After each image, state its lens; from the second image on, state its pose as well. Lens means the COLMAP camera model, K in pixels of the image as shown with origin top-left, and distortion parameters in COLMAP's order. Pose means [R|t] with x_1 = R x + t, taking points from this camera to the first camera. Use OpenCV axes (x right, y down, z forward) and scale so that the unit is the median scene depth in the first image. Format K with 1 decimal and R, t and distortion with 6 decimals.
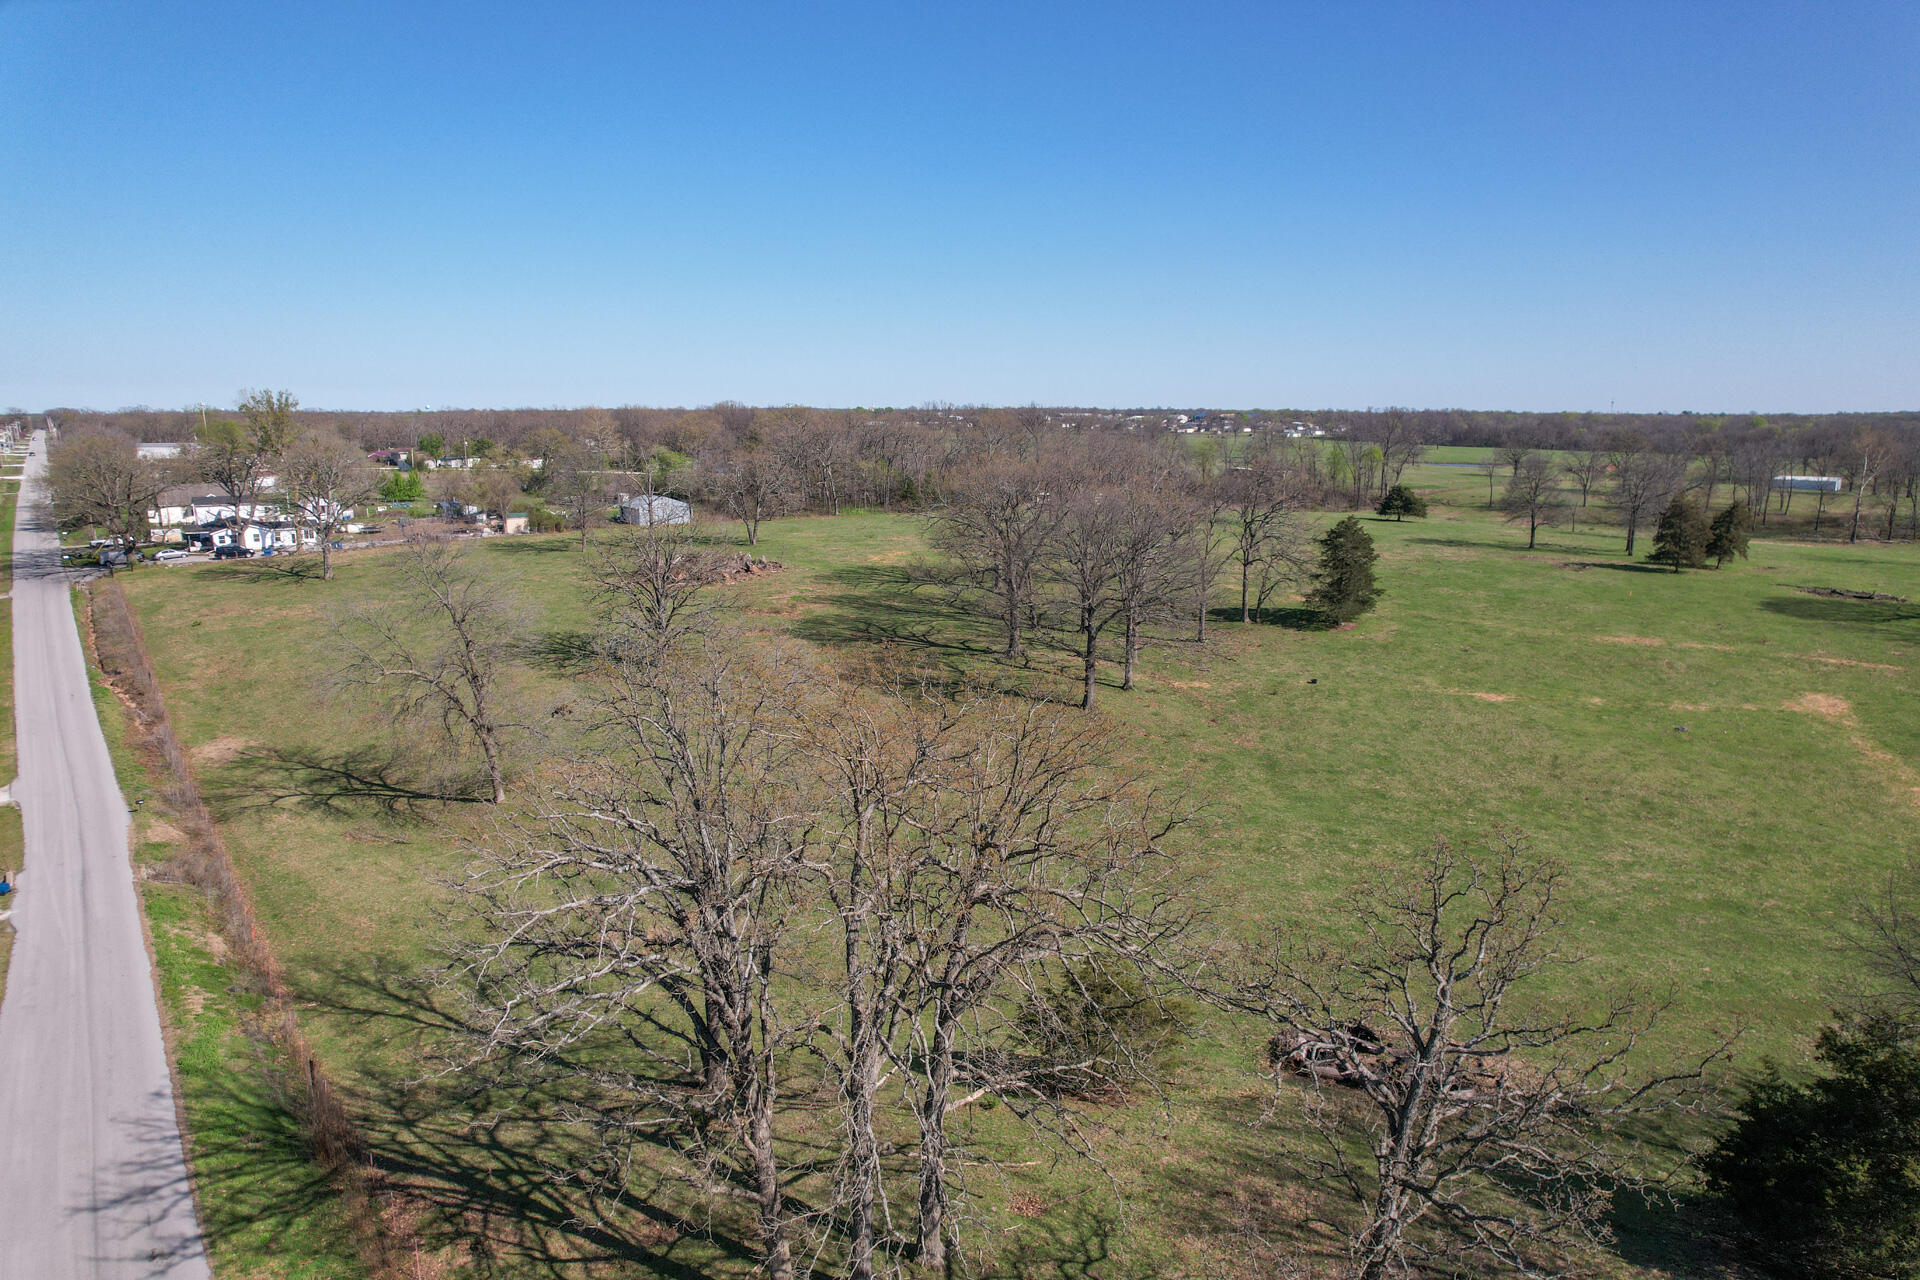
lens RADIAL K [[1242.3, 0, 969.7], [0, 1242.3, 633.1], [0, 0, 1]] dist [-0.082464, 0.076228]
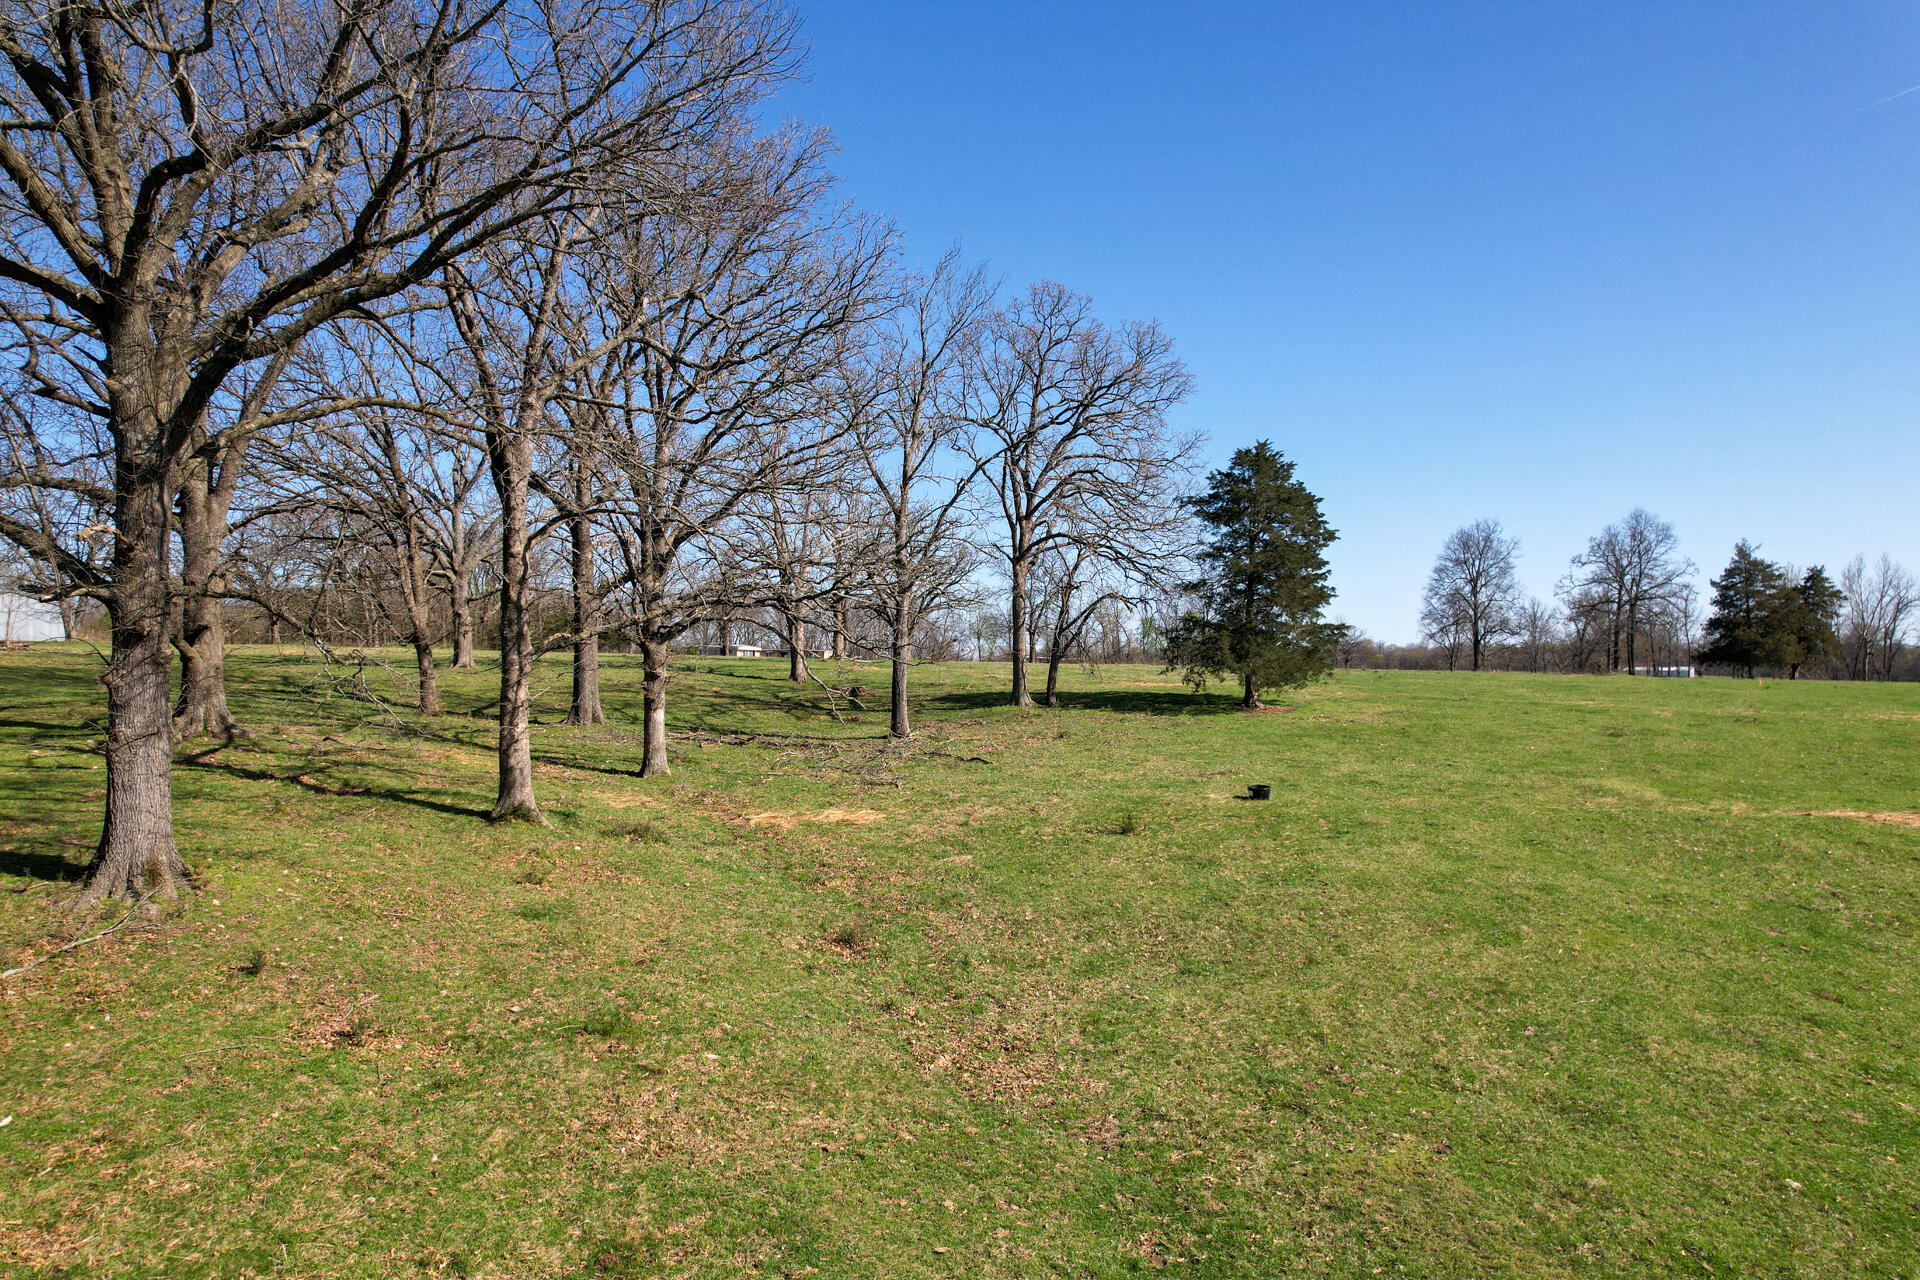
lens RADIAL K [[1242.3, 0, 964.4], [0, 1242.3, 648.5], [0, 0, 1]] dist [-0.082464, 0.076228]
pose [[0.987827, 0.002603, 0.155534, 0.169776], [0.027028, 0.981779, -0.188092, 0.057406], [-0.153190, 0.190006, 0.969758, 0.731811]]
